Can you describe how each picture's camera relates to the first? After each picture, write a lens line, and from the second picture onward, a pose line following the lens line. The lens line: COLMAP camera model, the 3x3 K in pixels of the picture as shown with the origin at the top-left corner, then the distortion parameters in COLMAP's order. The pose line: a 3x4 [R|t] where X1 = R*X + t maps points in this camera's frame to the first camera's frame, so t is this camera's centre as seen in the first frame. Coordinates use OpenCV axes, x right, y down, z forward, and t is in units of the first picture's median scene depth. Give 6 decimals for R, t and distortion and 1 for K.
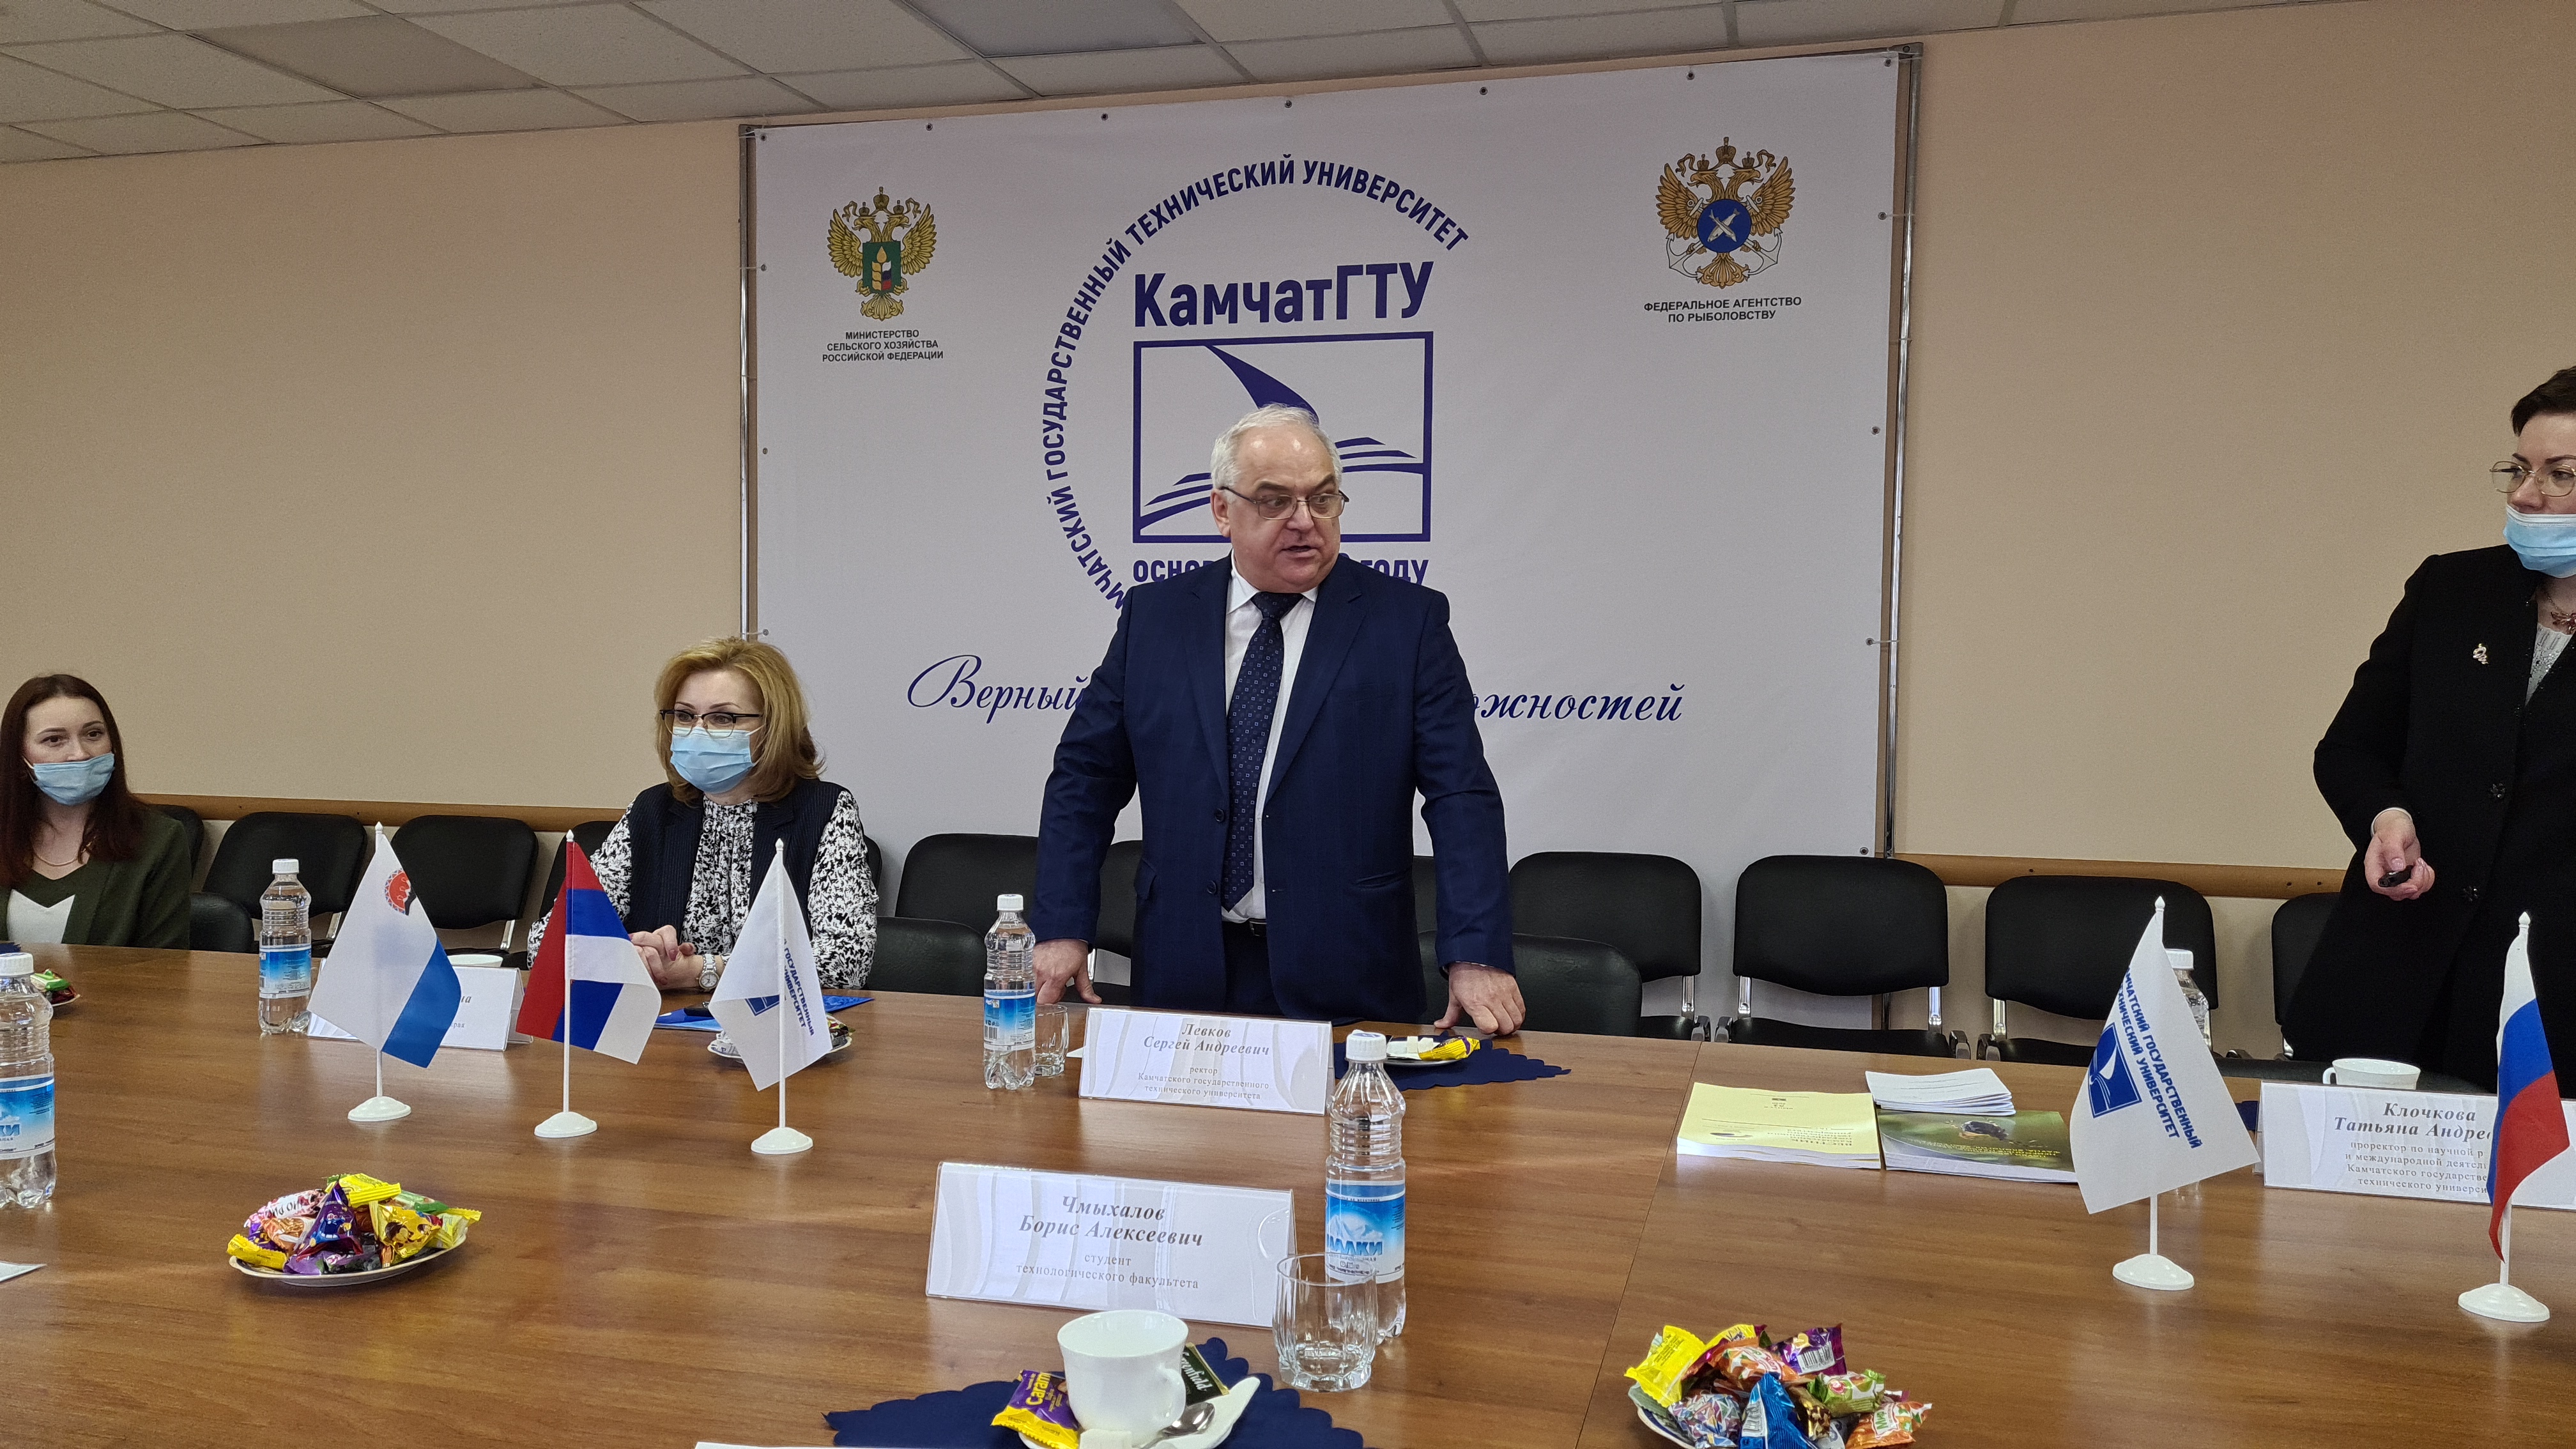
lens RADIAL K [[1928.5, 0, 1274.2], [0, 1928.5, 743.6], [0, 0, 1]] dist [0.067753, -0.055883]
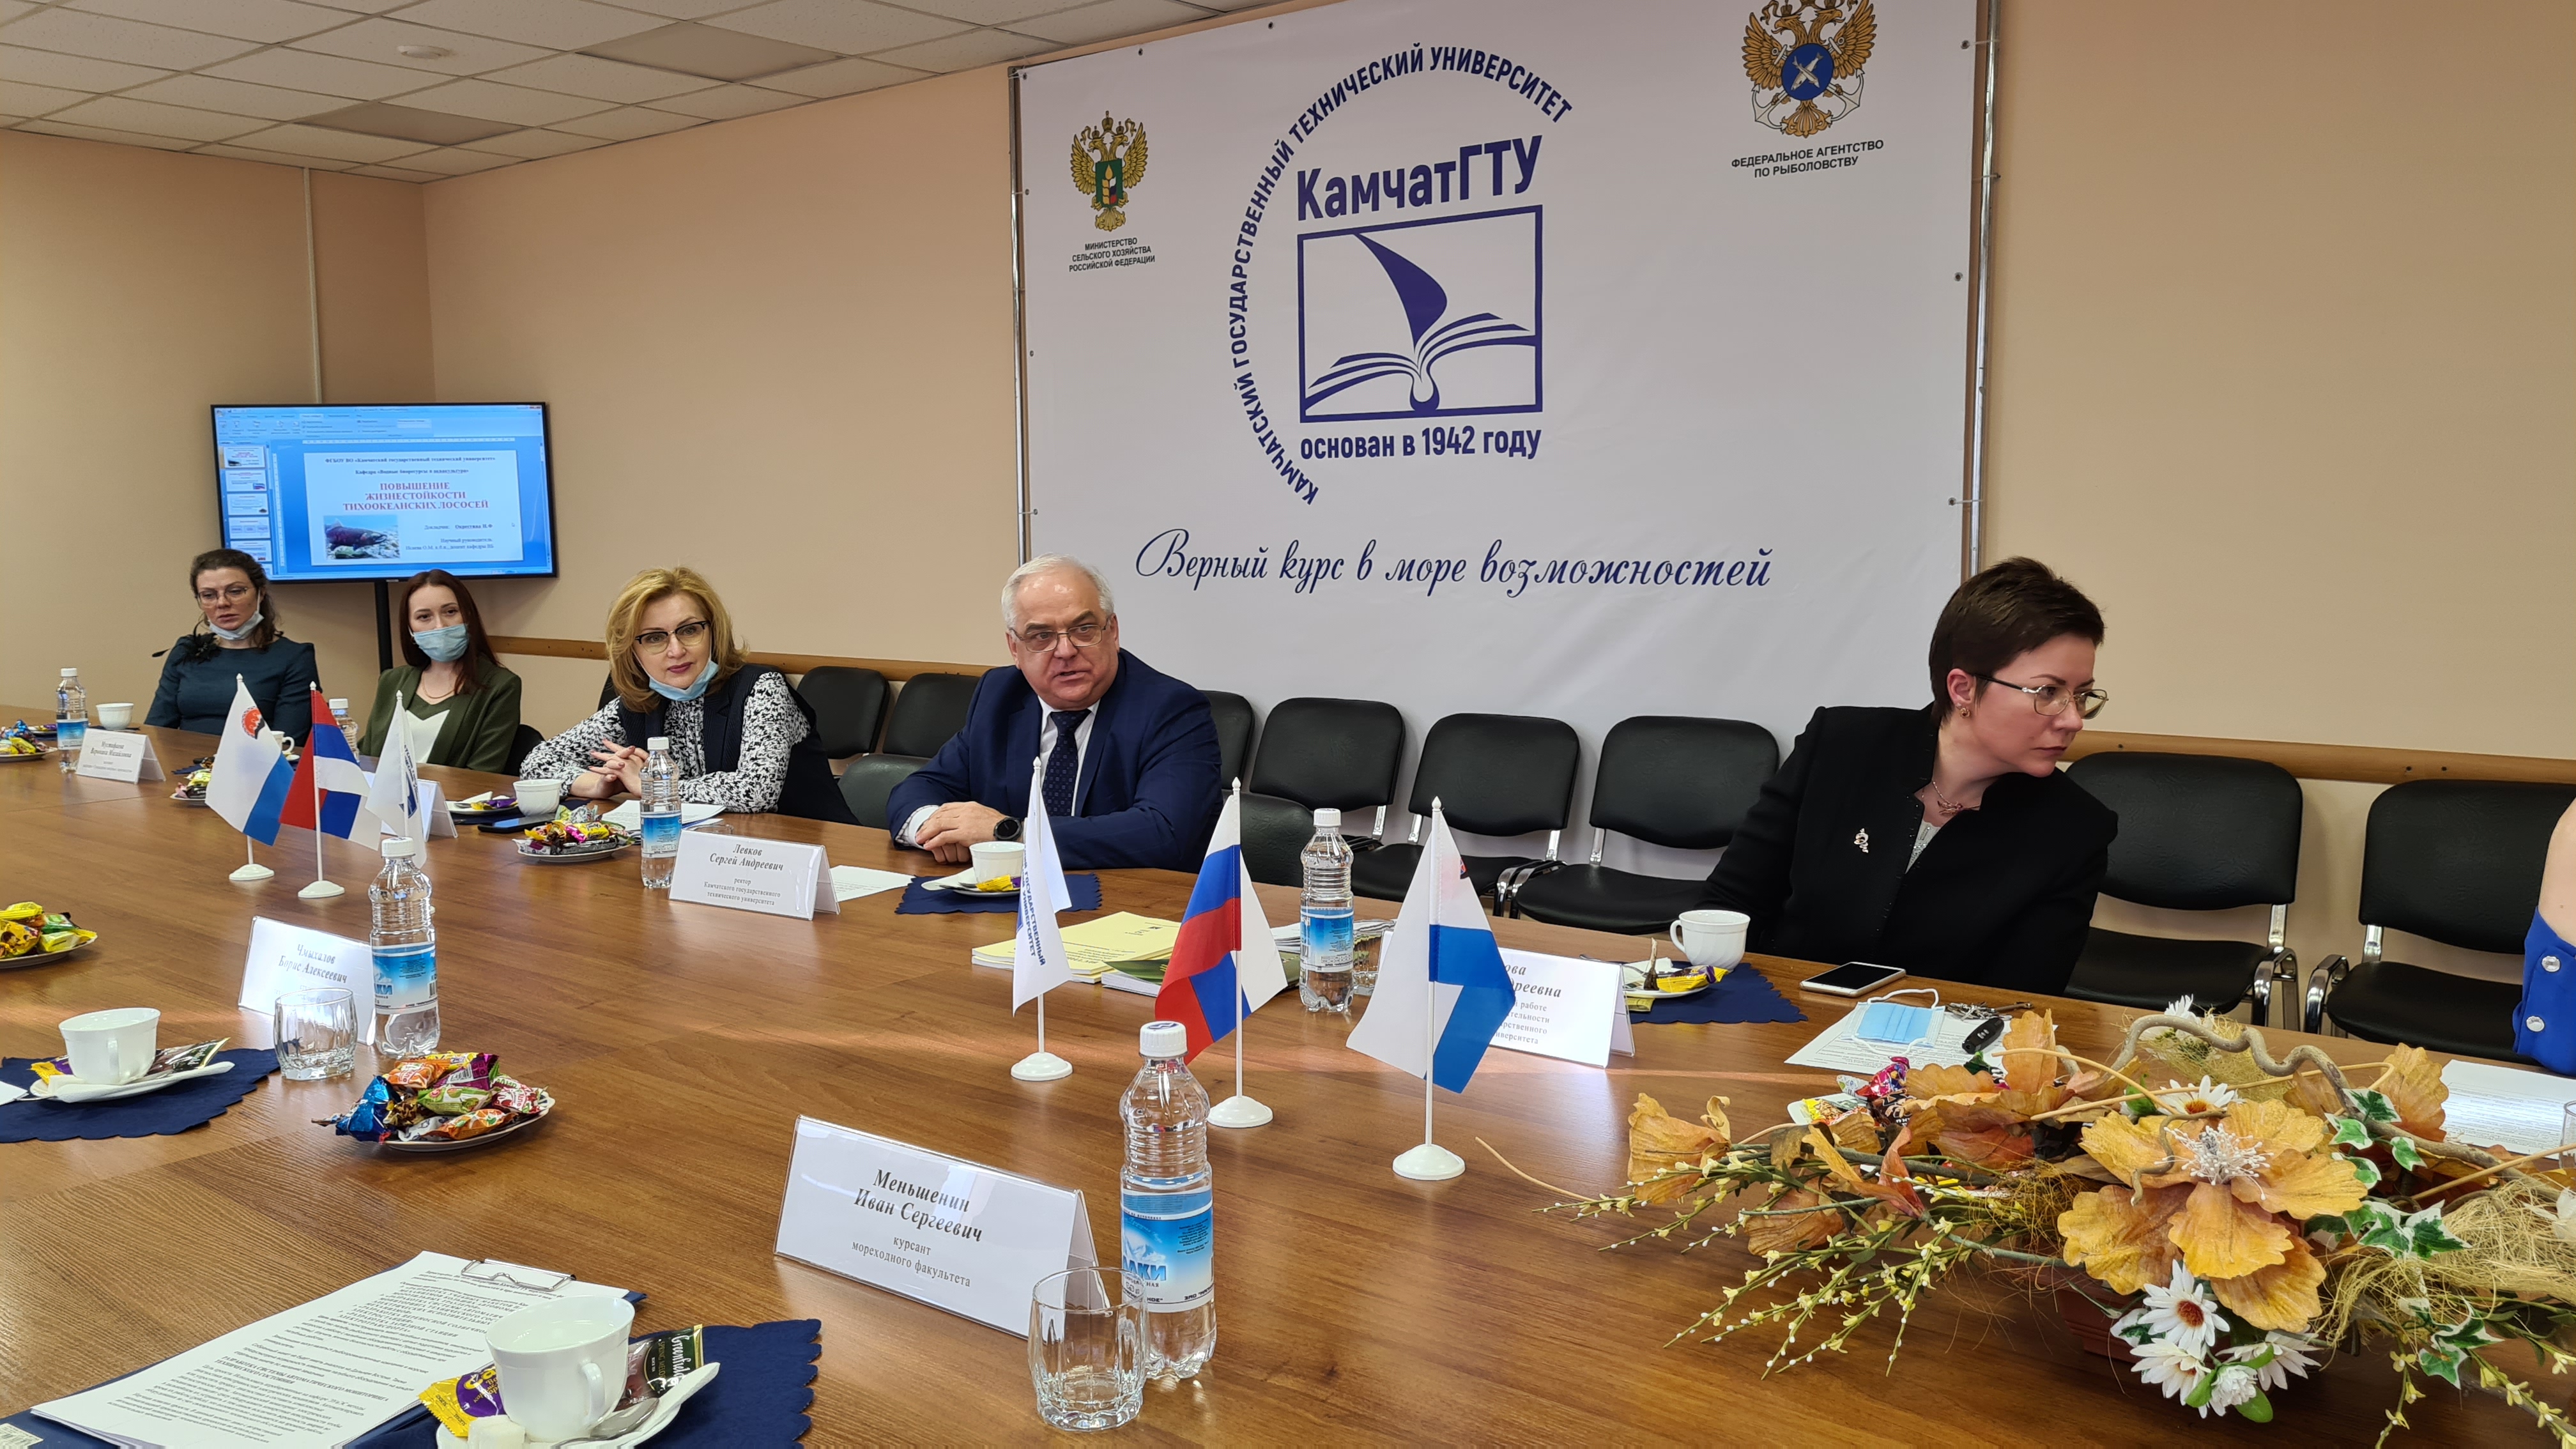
lens RADIAL K [[1928.5, 0, 1264.2], [0, 1928.5, 704.7], [0, 0, 1]] dist [0.067753, -0.055883]
pose [[0.919642, 0.018972, -0.392298, 0.358481], [0.003008, 0.998463, 0.055338, -0.006628], [0.392745, -0.052071, 0.918172, -0.011338]]
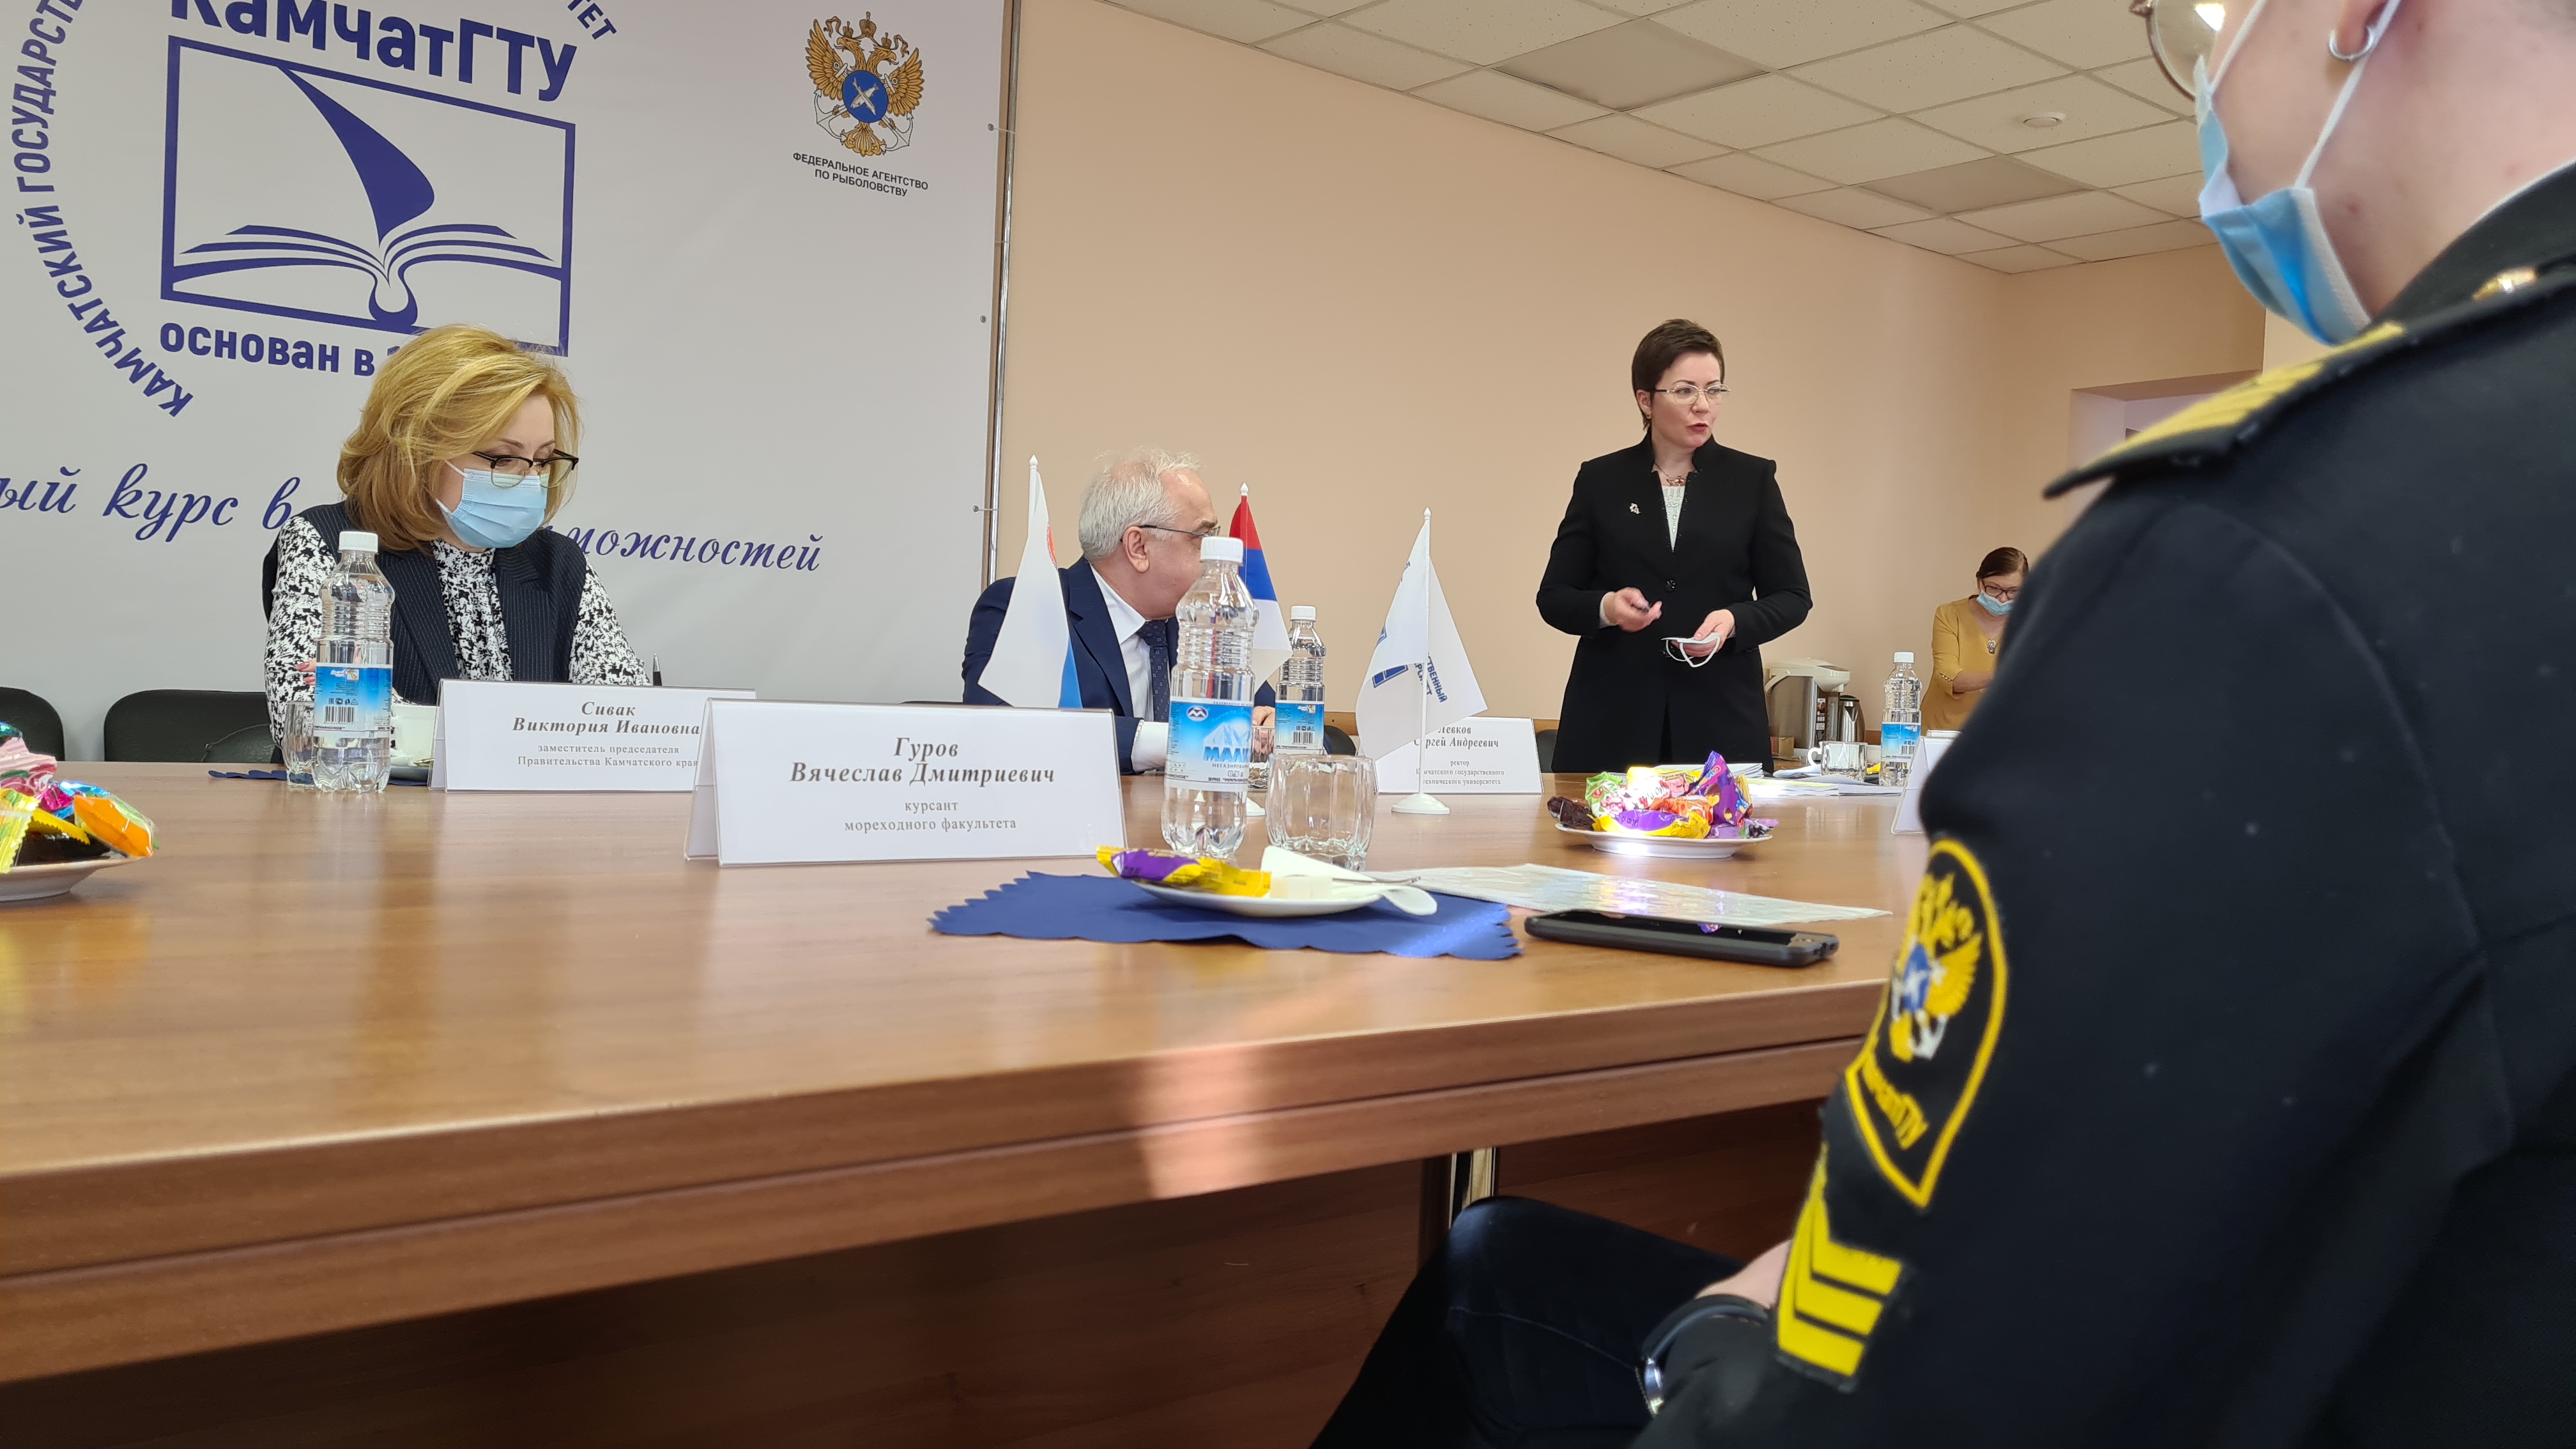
lens RADIAL K [[1928.5, 0, 1281.7], [0, 1928.5, 731.5], [0, 0, 1]] dist [0.067753, -0.055883]
pose [[0.586092, -0.005464, 0.810226, -0.471732], [-0.002957, 0.999956, 0.008883, 0.062502], [-0.810239, -0.007603, 0.586050, 0.198324]]
